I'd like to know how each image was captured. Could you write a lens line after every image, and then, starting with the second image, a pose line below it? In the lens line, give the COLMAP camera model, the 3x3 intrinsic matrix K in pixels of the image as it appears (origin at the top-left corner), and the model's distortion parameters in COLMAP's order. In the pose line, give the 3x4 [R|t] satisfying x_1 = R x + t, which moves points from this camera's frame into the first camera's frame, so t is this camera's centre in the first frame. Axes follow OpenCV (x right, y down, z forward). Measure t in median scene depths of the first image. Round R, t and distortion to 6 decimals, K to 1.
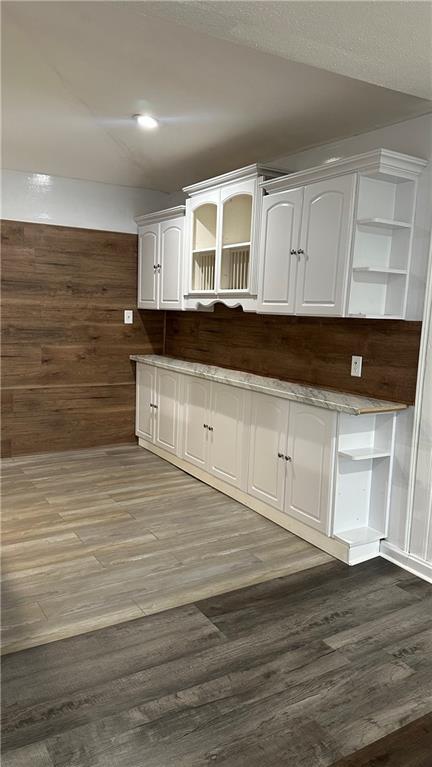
lens RADIAL K [[576.4, 0, 216.0], [0, 576.4, 383.5], [0, 0, 1]] dist [0.164112, -0.209740]
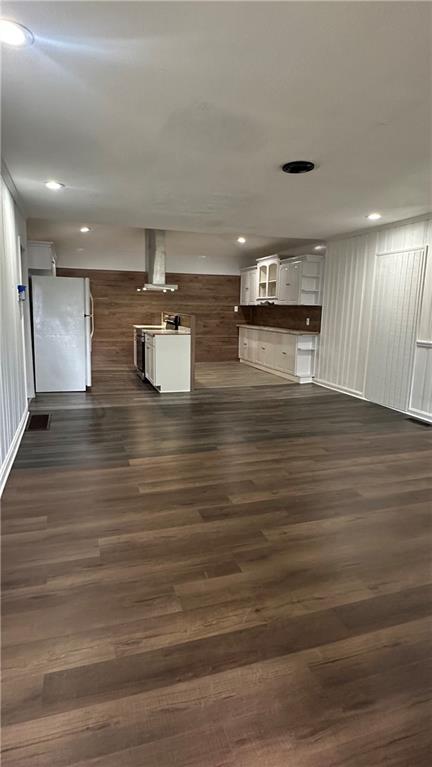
lens RADIAL K [[434.7, 0, 216.0], [0, 434.7, 383.5], [0, 0, 1]] dist [0.001201, 0.000018]
pose [[0.974894, 0.019644, -0.221801, 0.199566], [-0.011899, 0.999274, 0.036200, 0.149736], [0.222351, -0.032652, 0.974420, -0.914782]]
